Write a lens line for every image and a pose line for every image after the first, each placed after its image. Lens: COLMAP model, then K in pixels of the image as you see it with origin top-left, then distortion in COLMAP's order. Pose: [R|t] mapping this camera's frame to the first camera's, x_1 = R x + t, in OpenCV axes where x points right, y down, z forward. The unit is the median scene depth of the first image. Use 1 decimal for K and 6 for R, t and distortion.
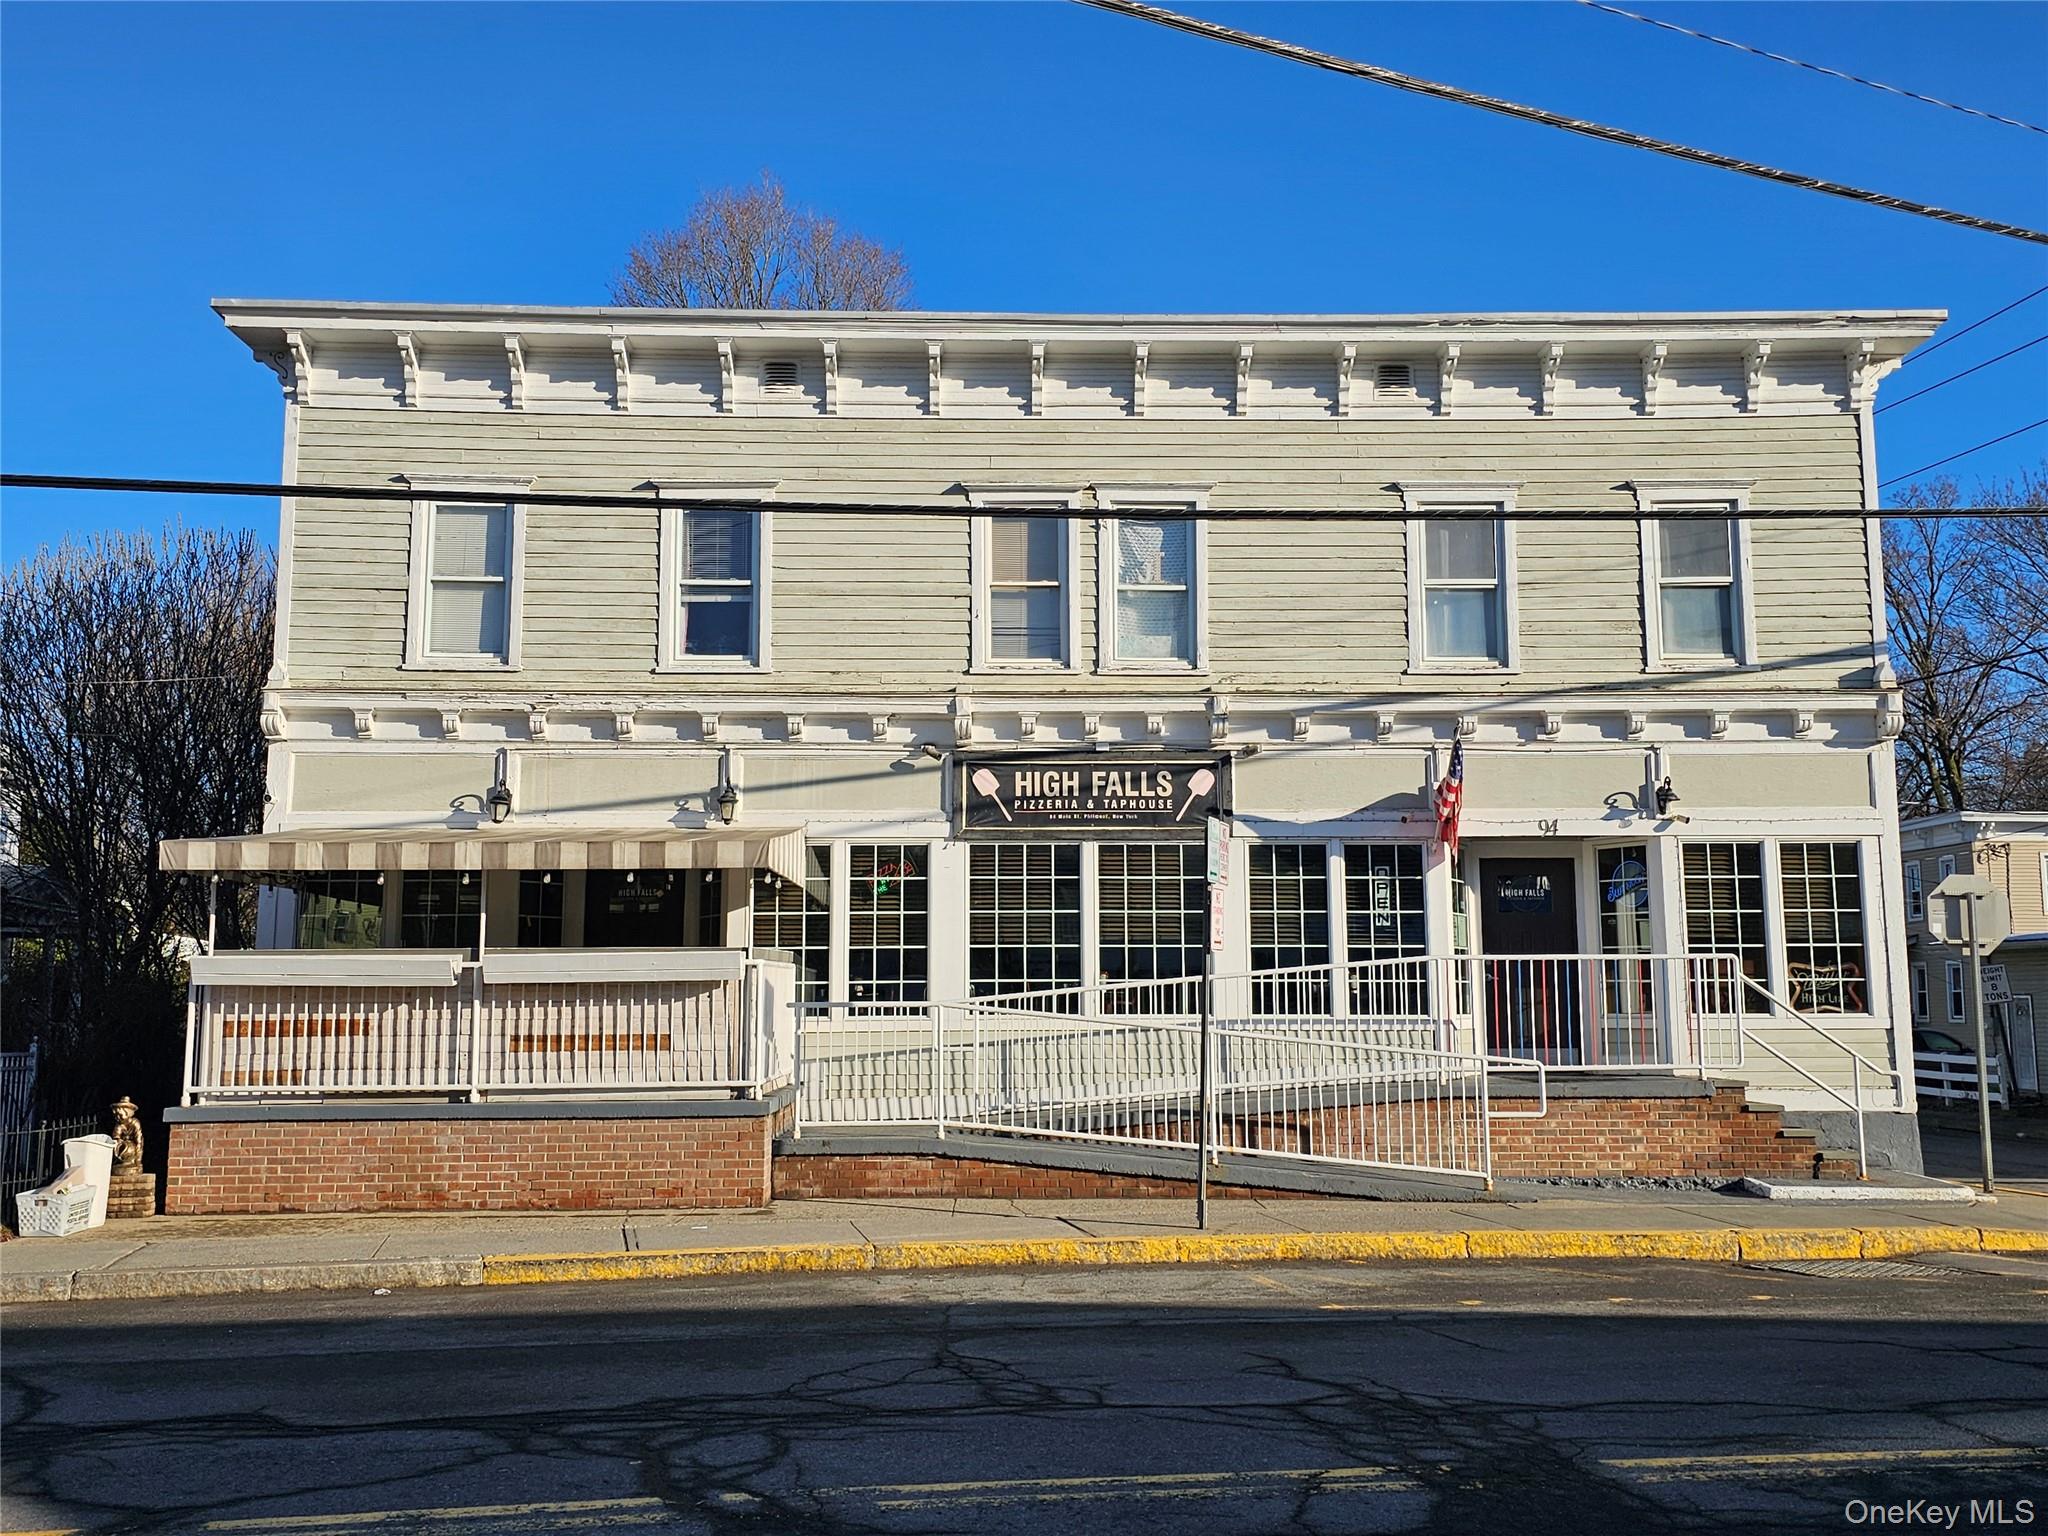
lens RADIAL K [[1895.6, 0, 1024.0], [0, 1895.6, 768.0], [0, 0, 1]] dist [0.182049, -0.392930]
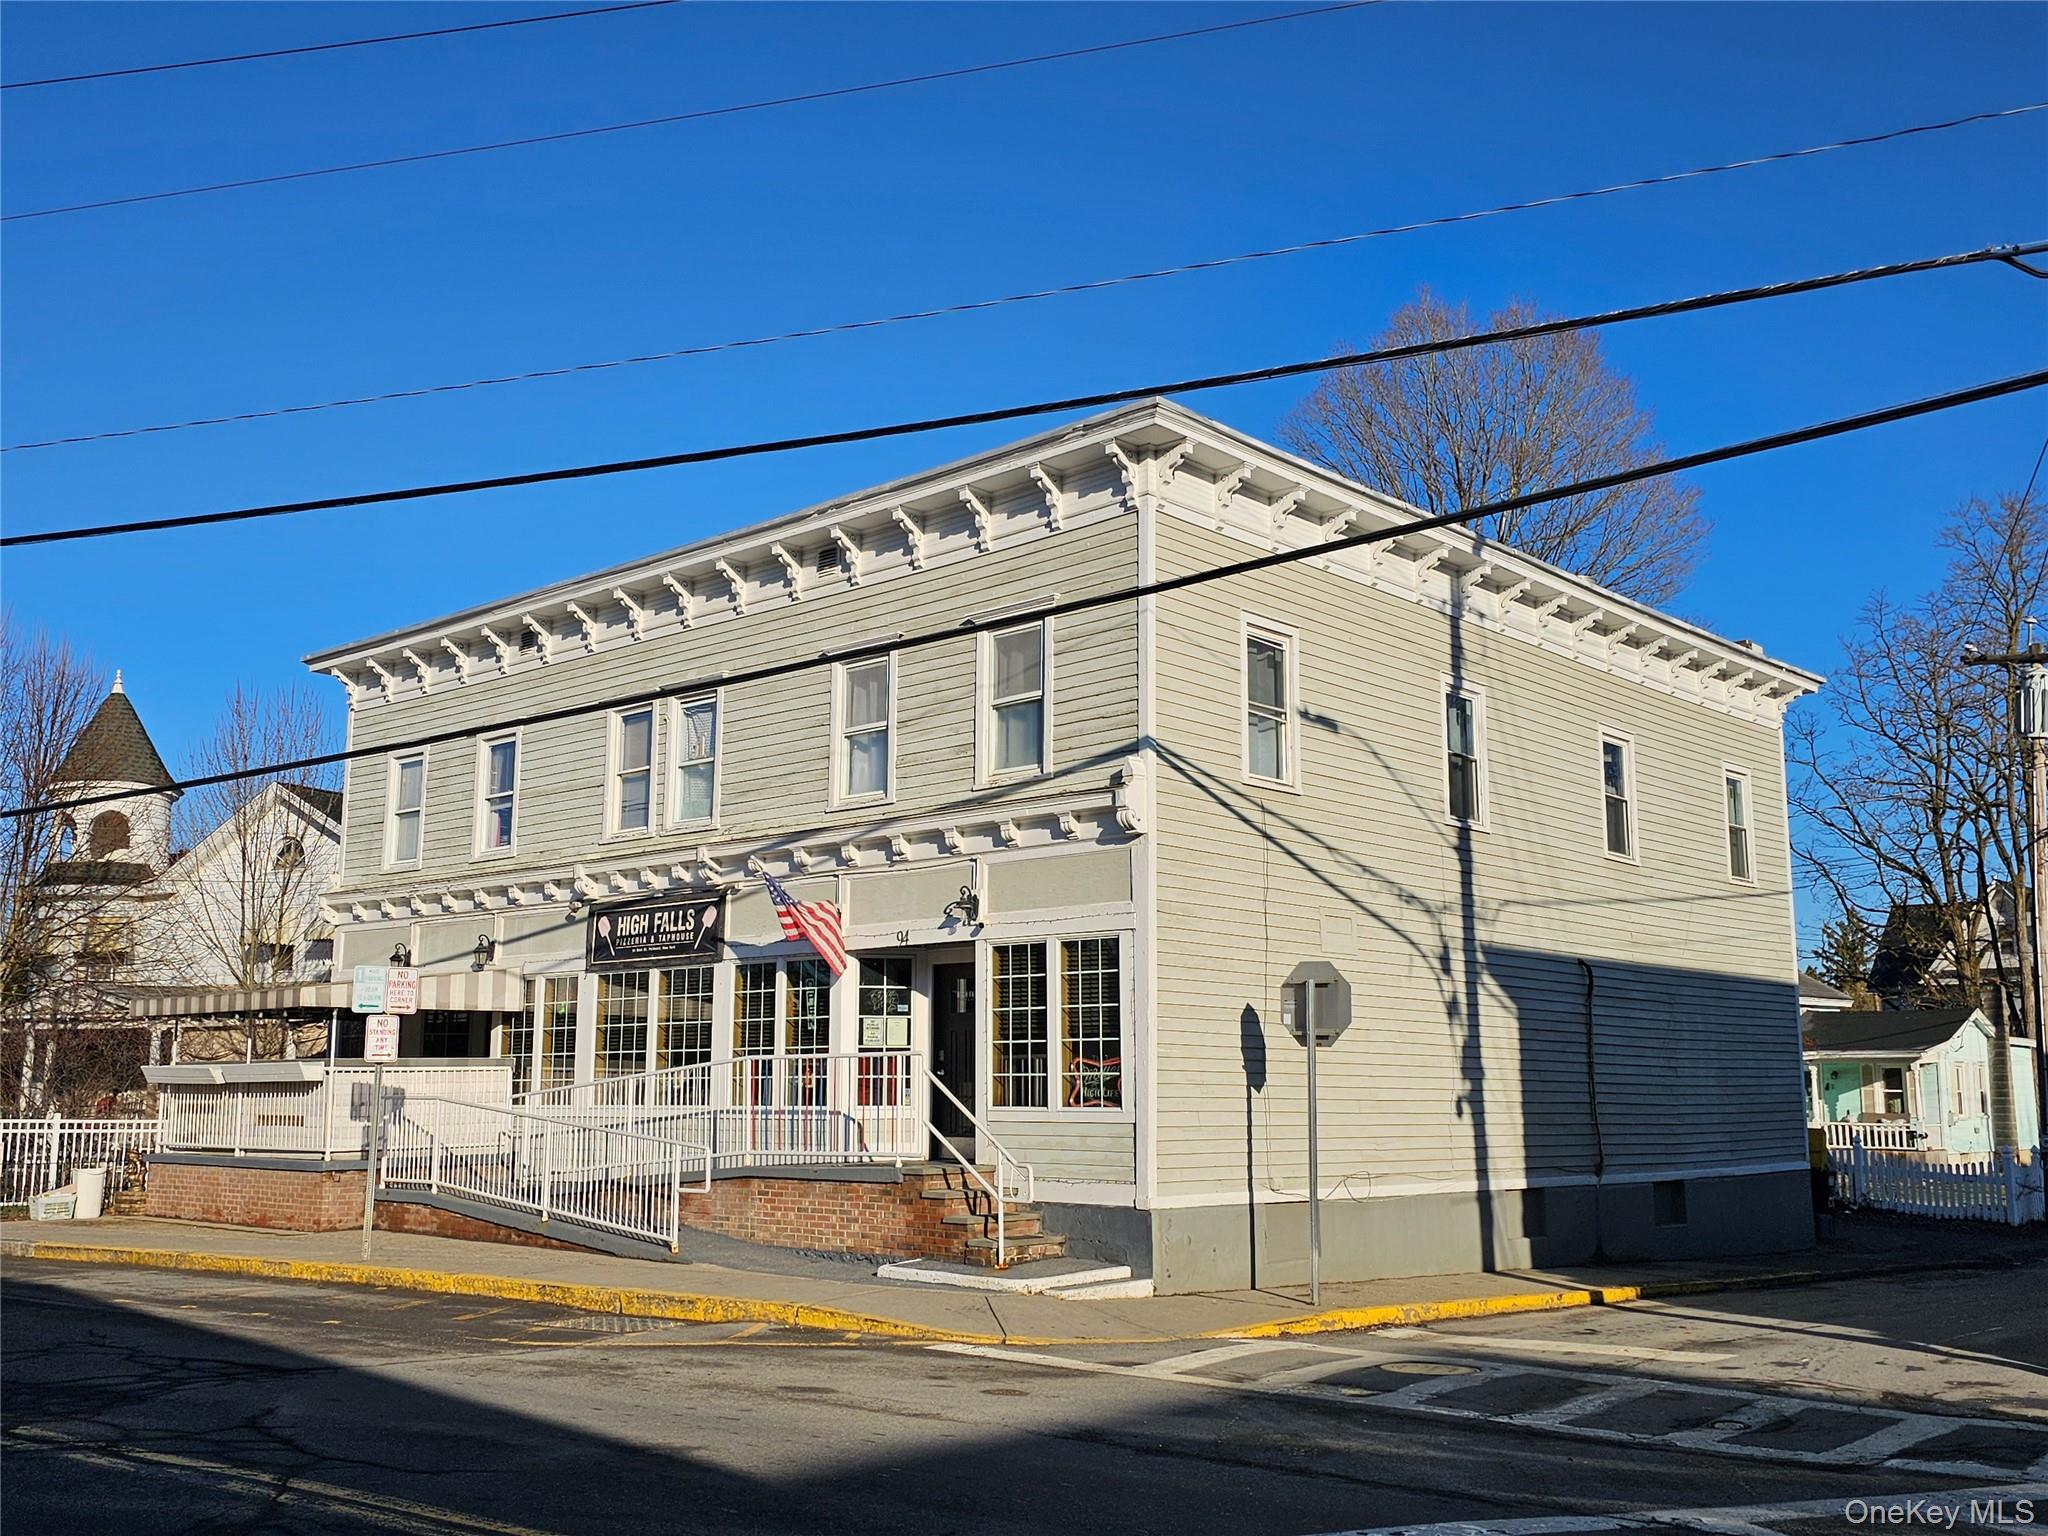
lens RADIAL K [[1895.6, 0, 1024.0], [0, 1895.6, 768.0], [0, 0, 1]] dist [0.182049, -0.392930]
pose [[0.698930, -0.111083, -0.706510, 1.136280], [0.082957, 0.993788, -0.074184, 0.020619], [0.710362, -0.006760, 0.703804, 0.269147]]
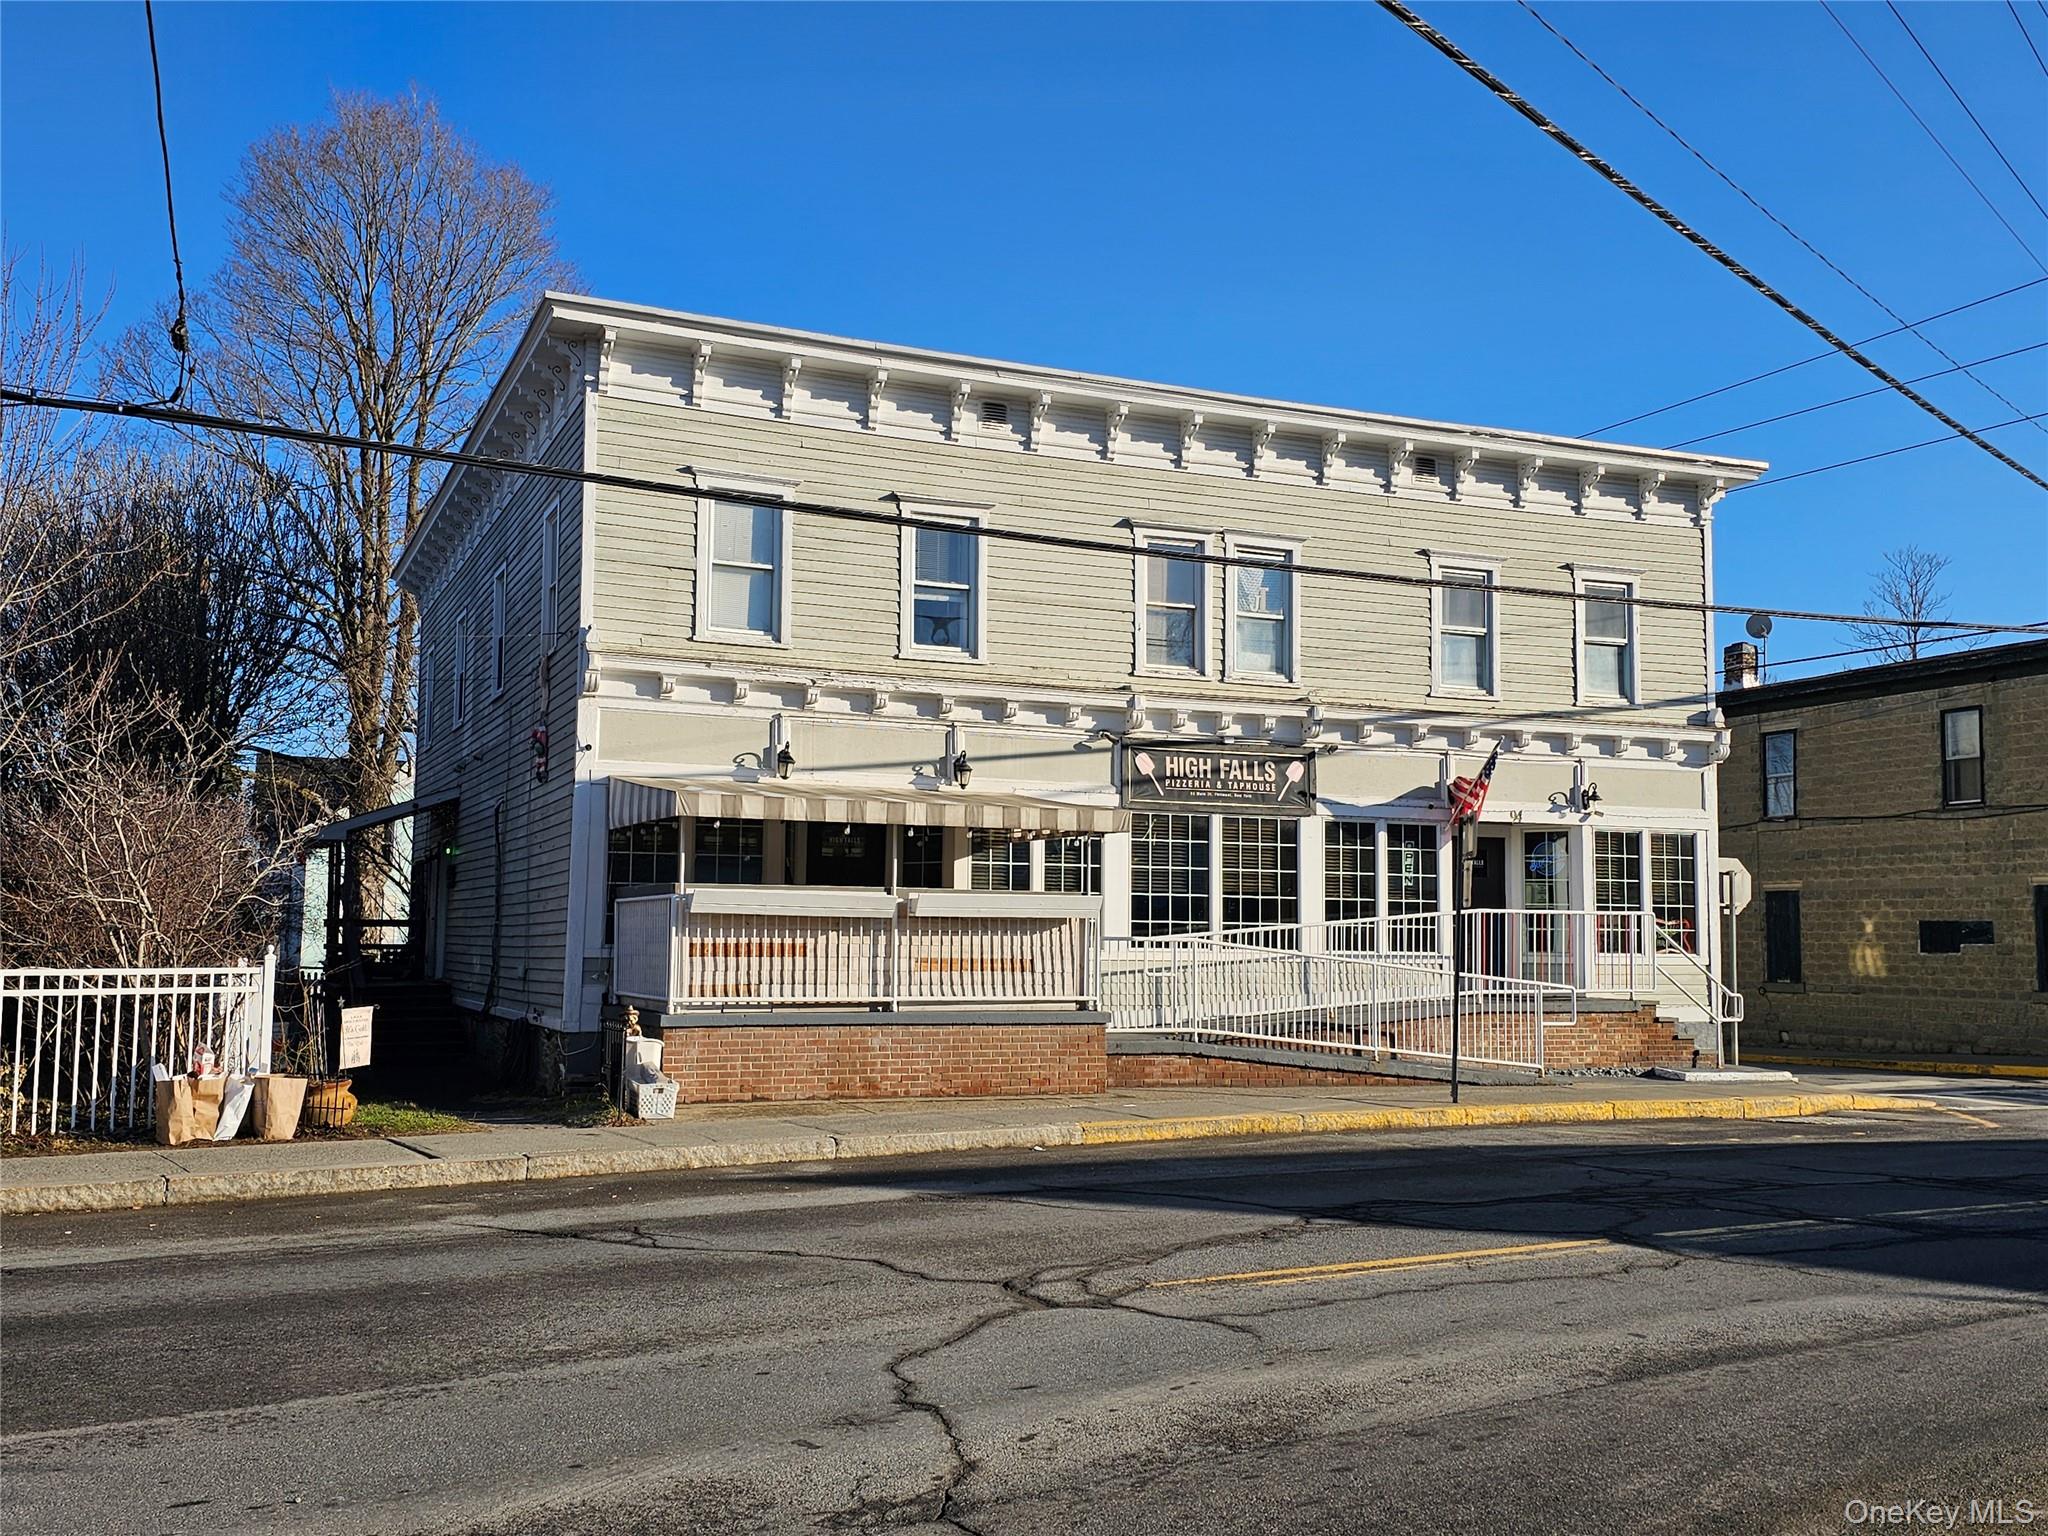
lens RADIAL K [[1845.9, 0, 1067.8], [0, 1845.9, 803.5], [0, 0, 1]] dist [0.204029, -0.641485]
pose [[0.931409, 0.041176, 0.361639, -0.505690], [-0.058464, 0.997604, 0.036989, -0.008282], [-0.359249, -0.055594, 0.931584, -0.116168]]
